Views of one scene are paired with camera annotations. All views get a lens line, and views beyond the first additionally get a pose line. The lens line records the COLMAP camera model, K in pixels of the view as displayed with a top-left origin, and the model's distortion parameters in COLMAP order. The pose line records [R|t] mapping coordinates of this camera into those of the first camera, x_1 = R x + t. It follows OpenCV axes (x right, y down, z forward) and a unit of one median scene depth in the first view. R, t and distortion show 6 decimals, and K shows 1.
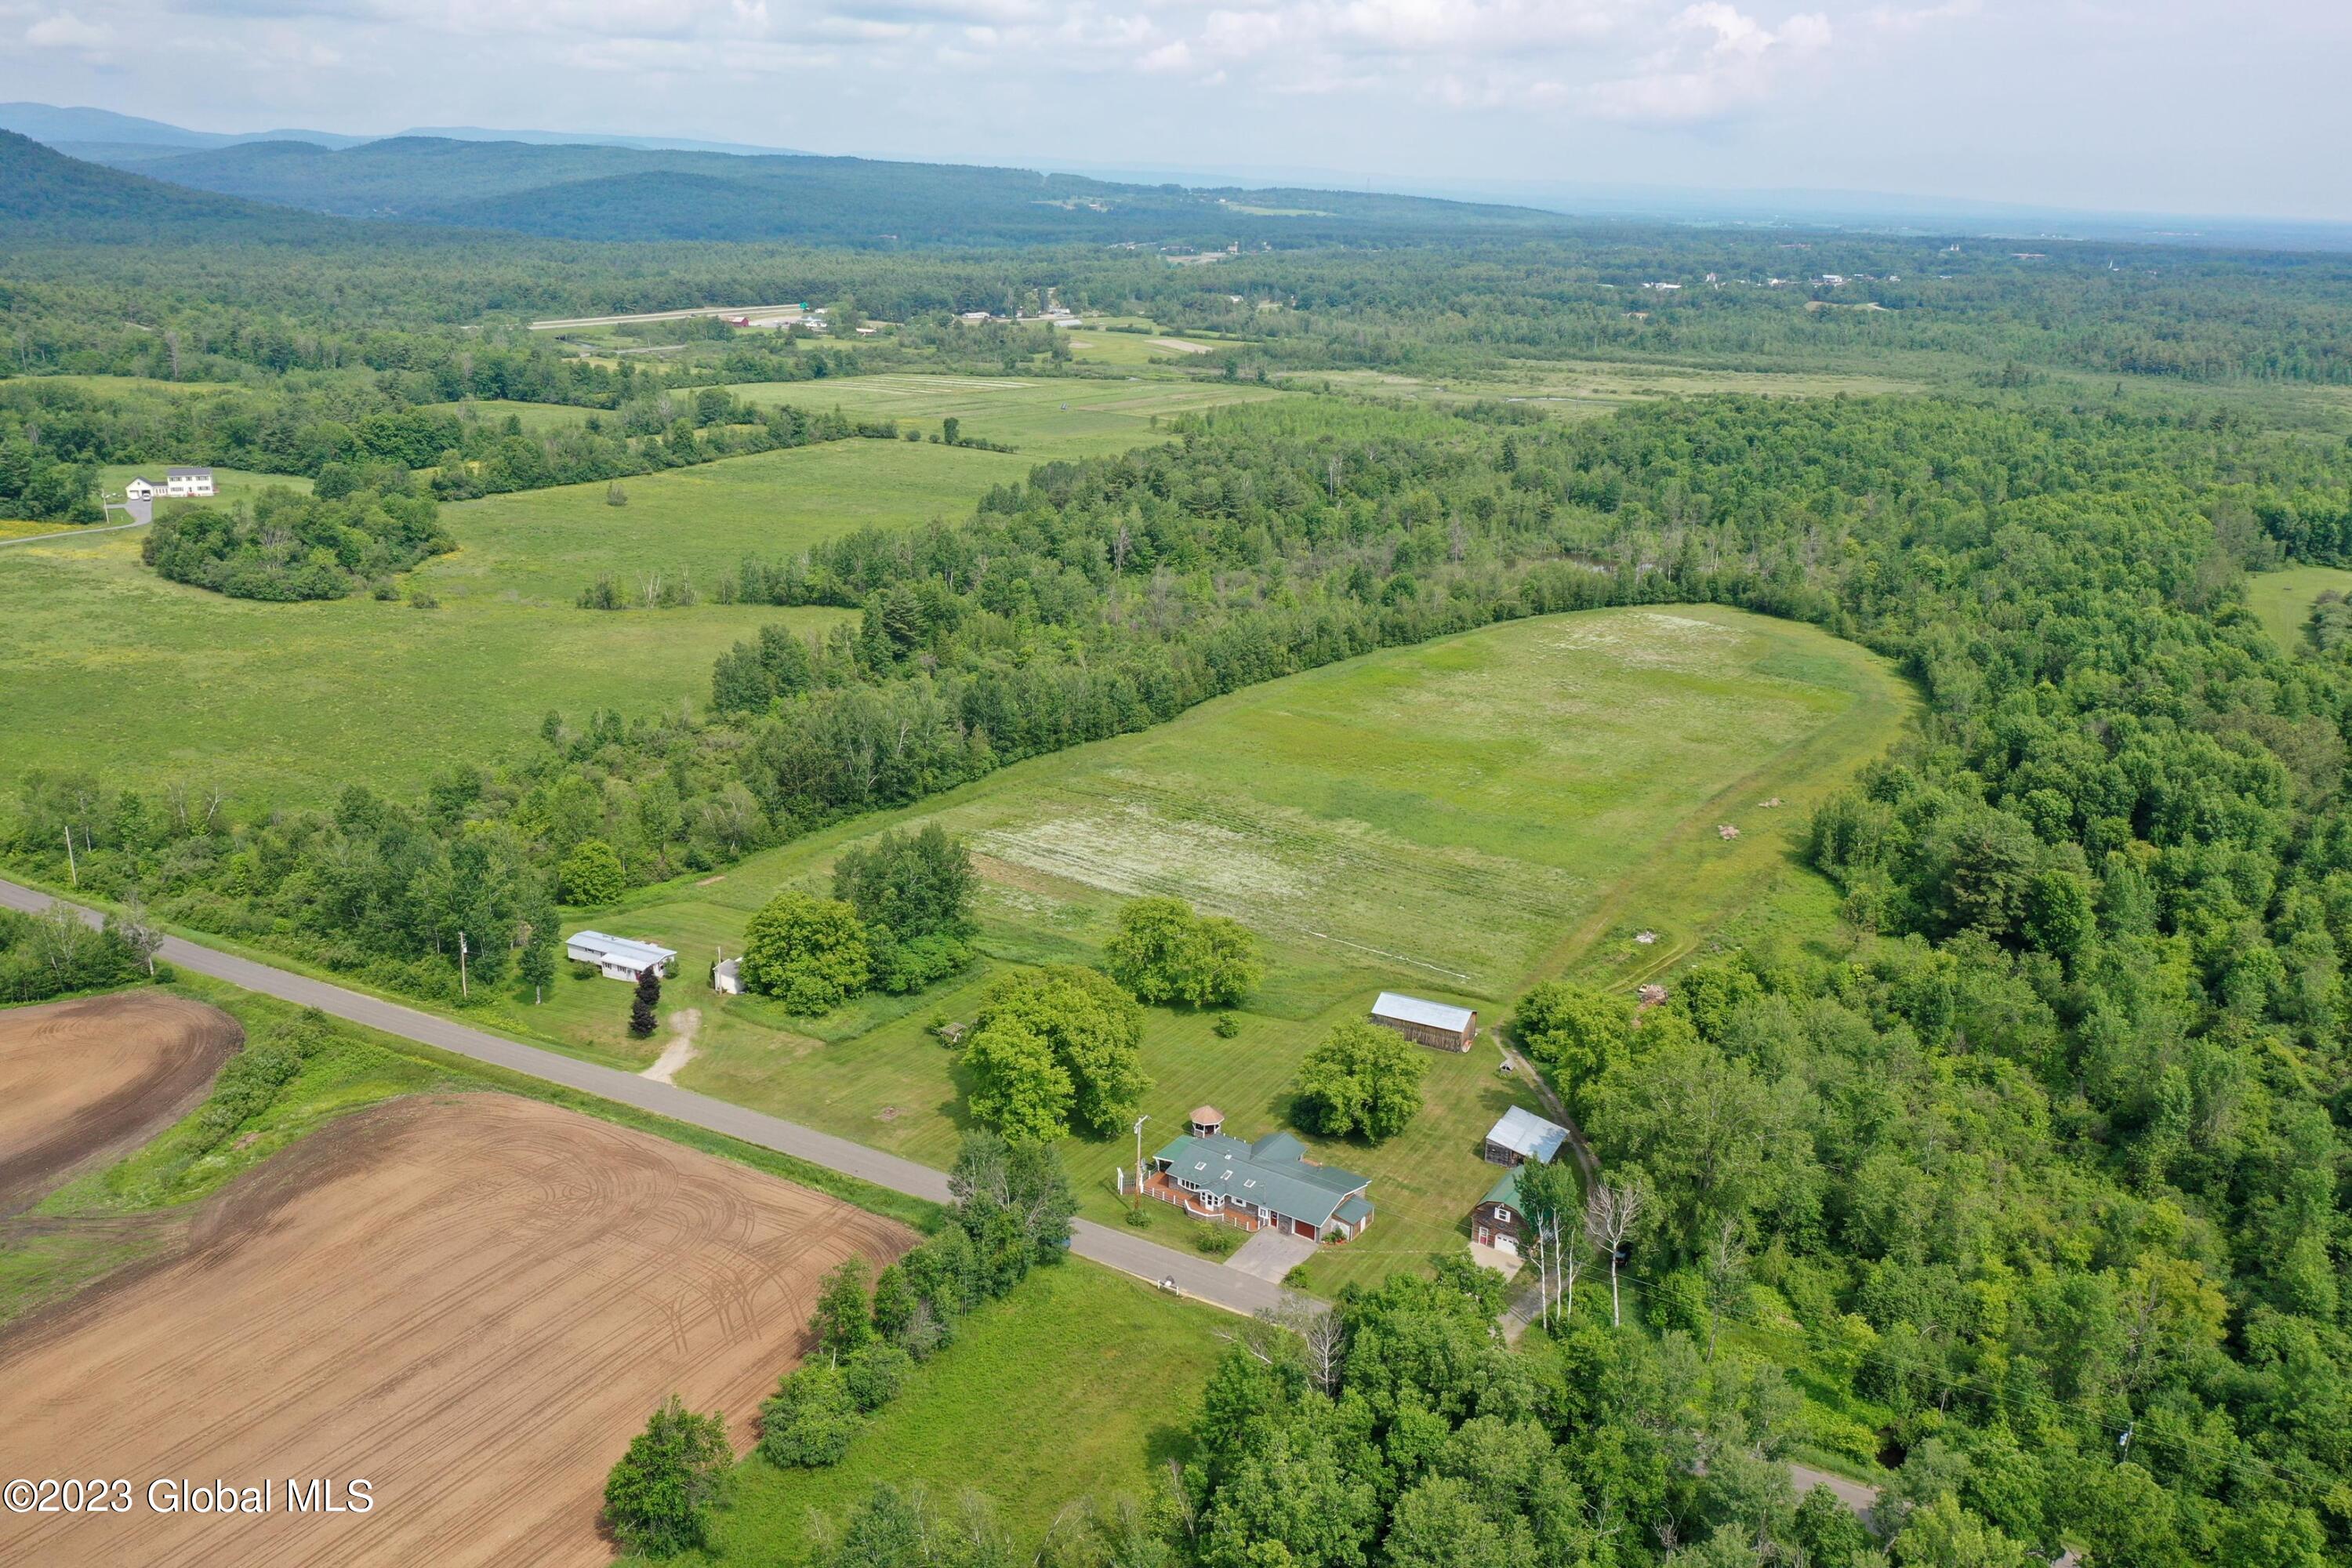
lens RADIAL K [[1854.1, 0, 1178.8], [0, 1854.1, 795.4], [0, 0, 1]] dist [0.005327, -0.002948]
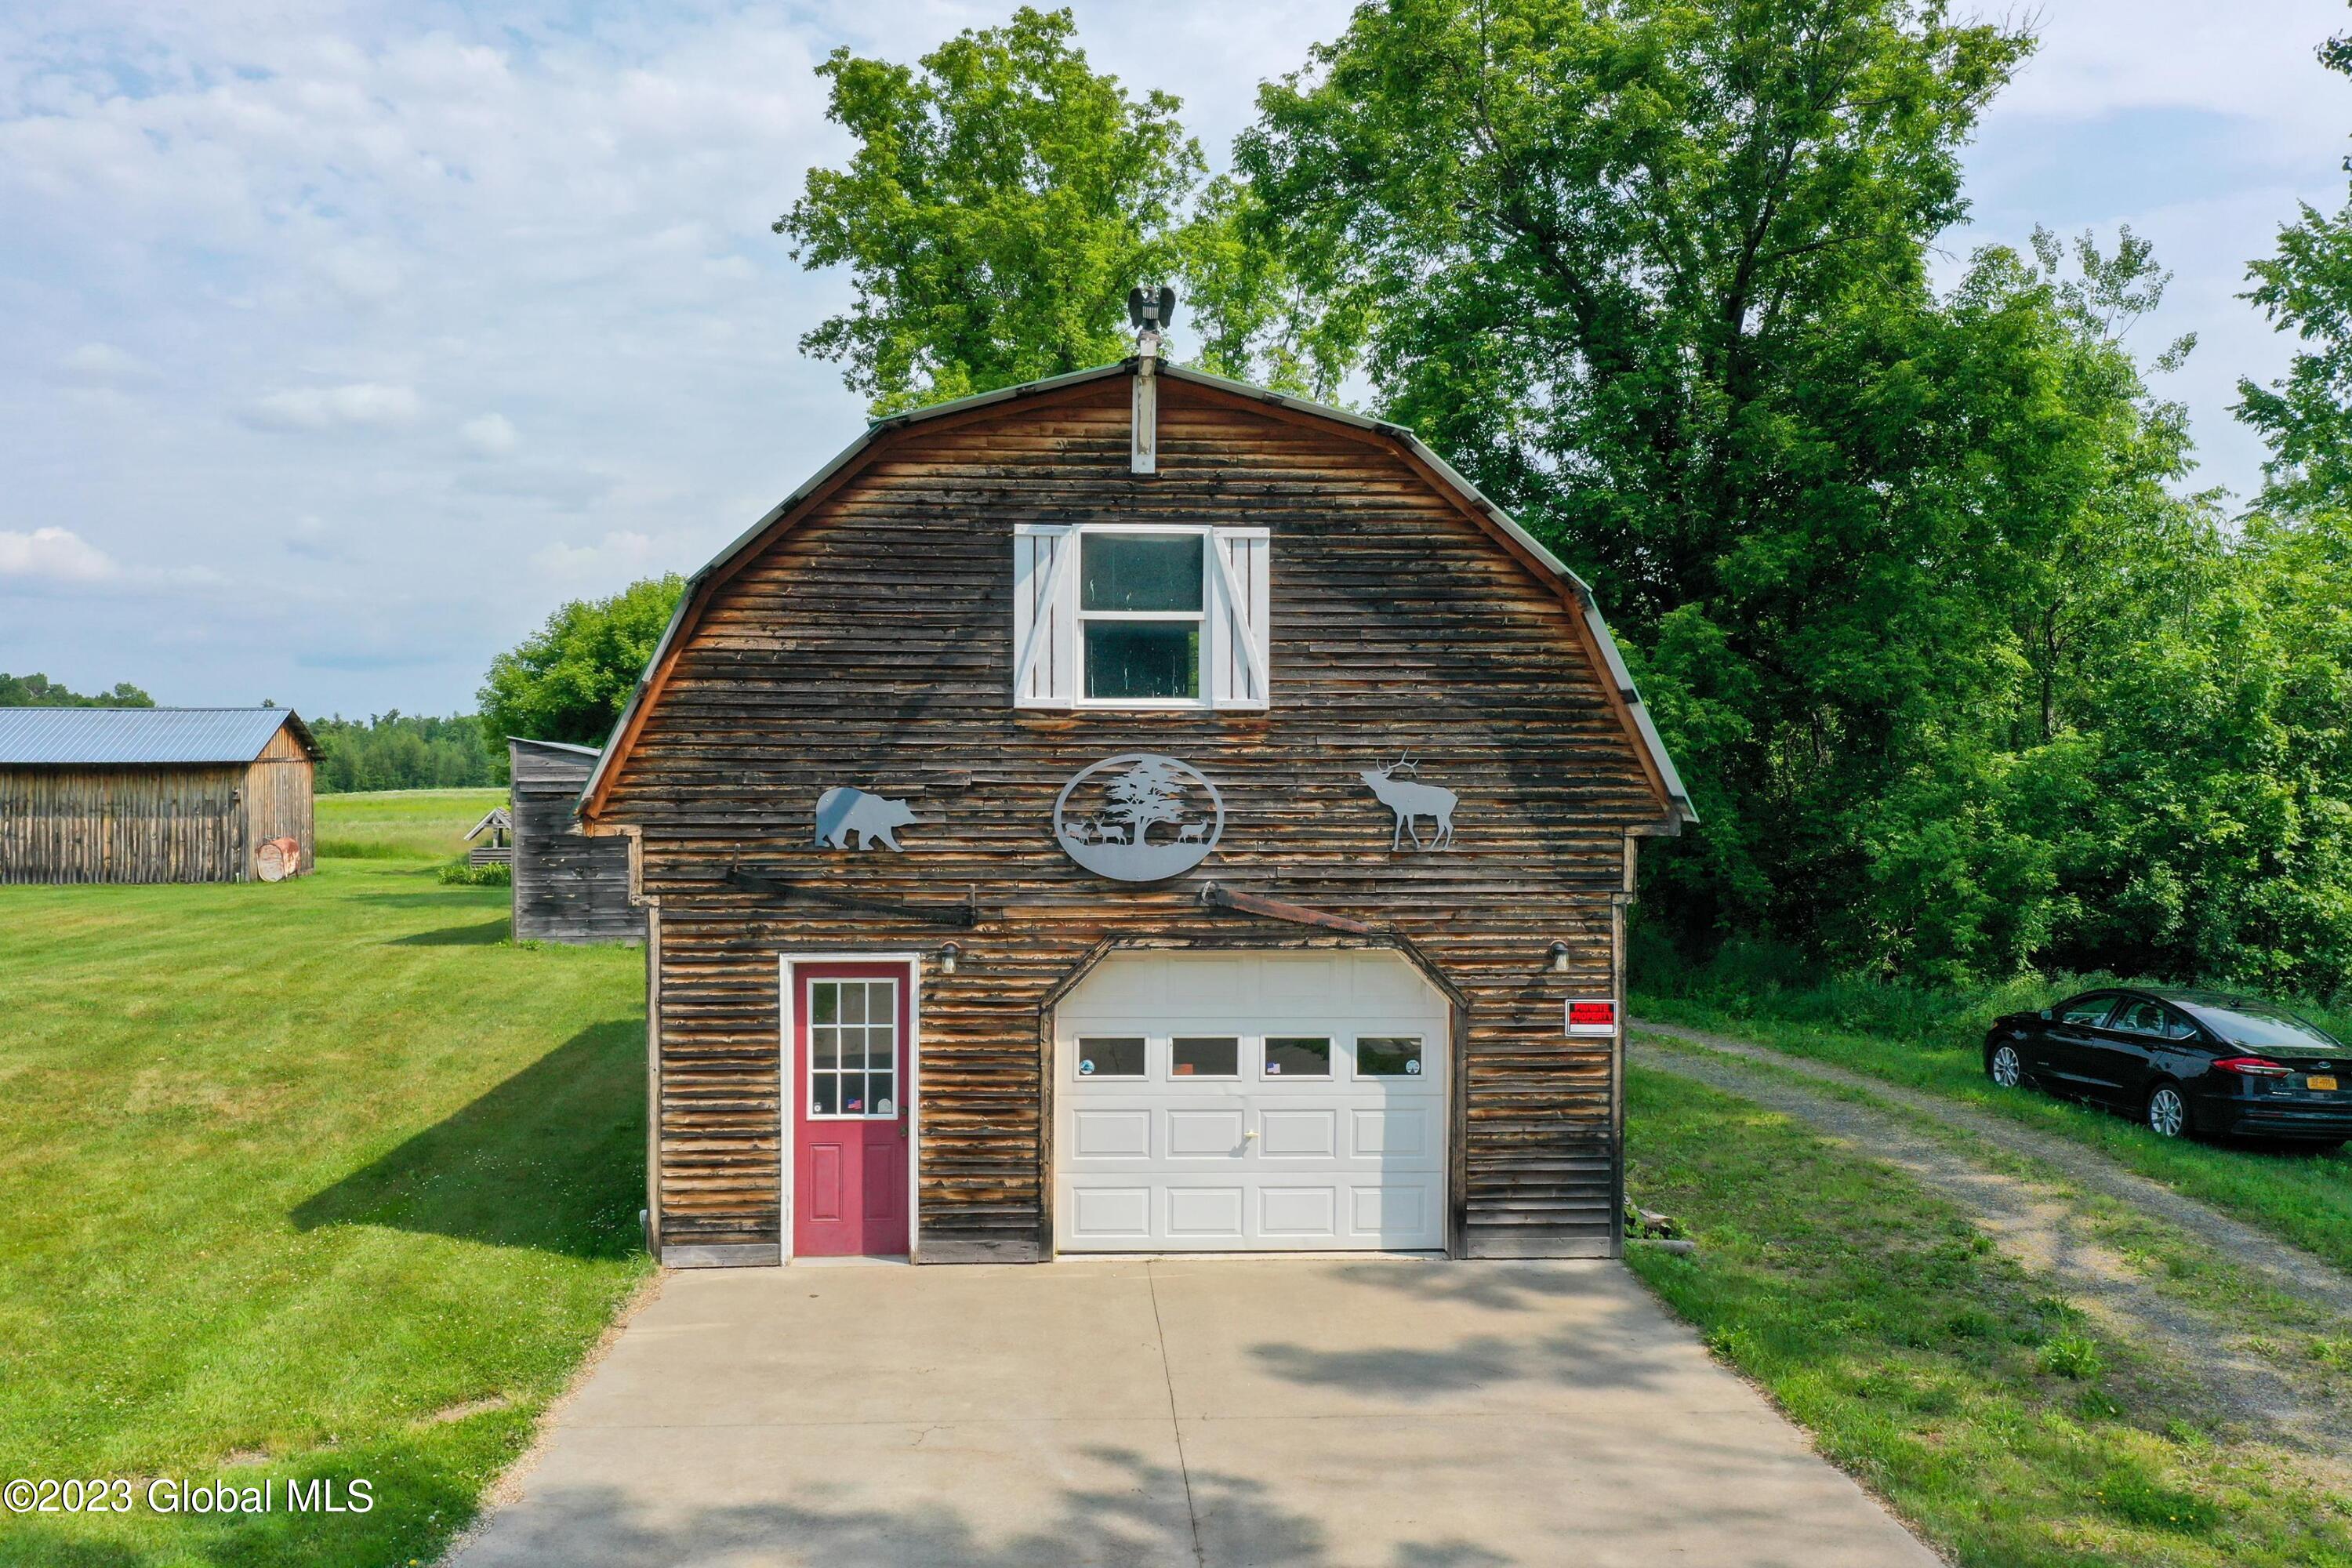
lens RADIAL K [[1908.2, 0, 1176.0], [0, 1908.2, 784.0], [0, 0, 1]] dist [-0.000747, -0.001329]
pose [[0.816605, -0.030975, 0.576365, 0.079451], [0.197134, 0.953481, -0.228061, 0.141758], [-0.542489, 0.299857, 0.784724, 0.546561]]
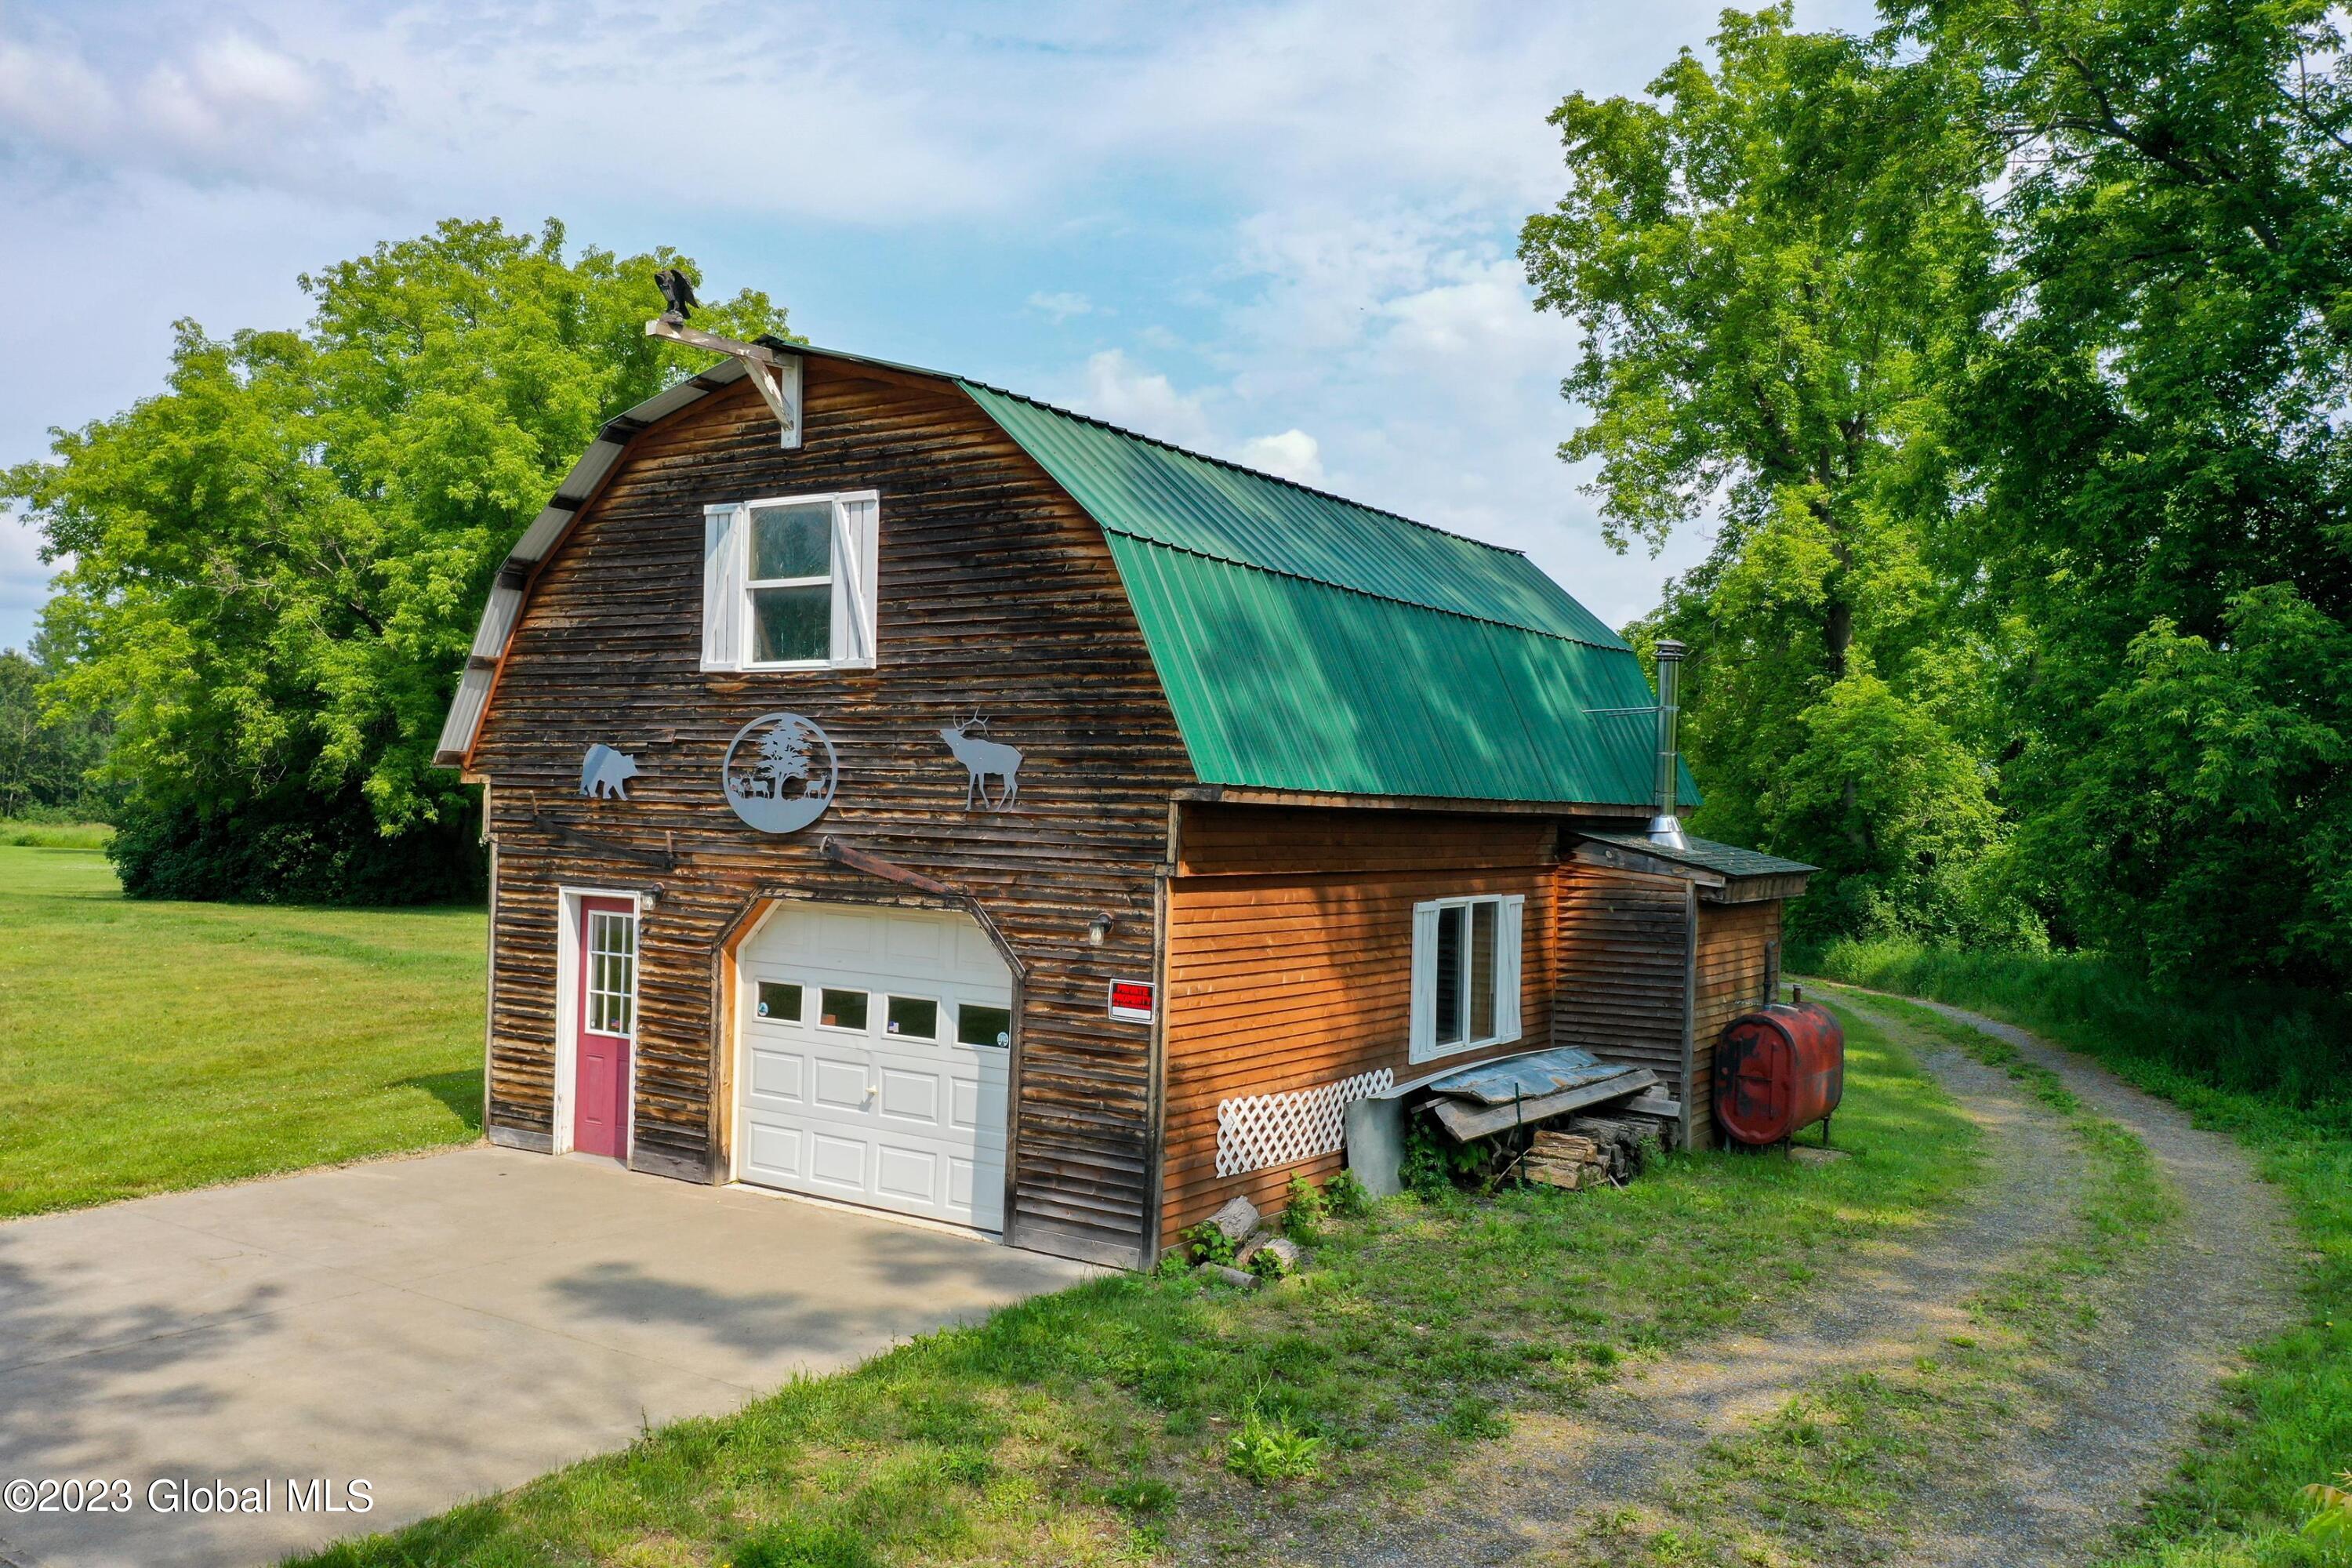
lens RADIAL K [[1858.7, 0, 1178.5], [0, 1858.7, 787.9], [0, 0, 1]] dist [0.005450, 0.000581]
pose [[0.999409, 0.003340, -0.034199, 0.109630], [-0.014310, 0.945307, -0.325868, 0.146364], [0.031240, 0.326165, 0.944796, 0.540592]]
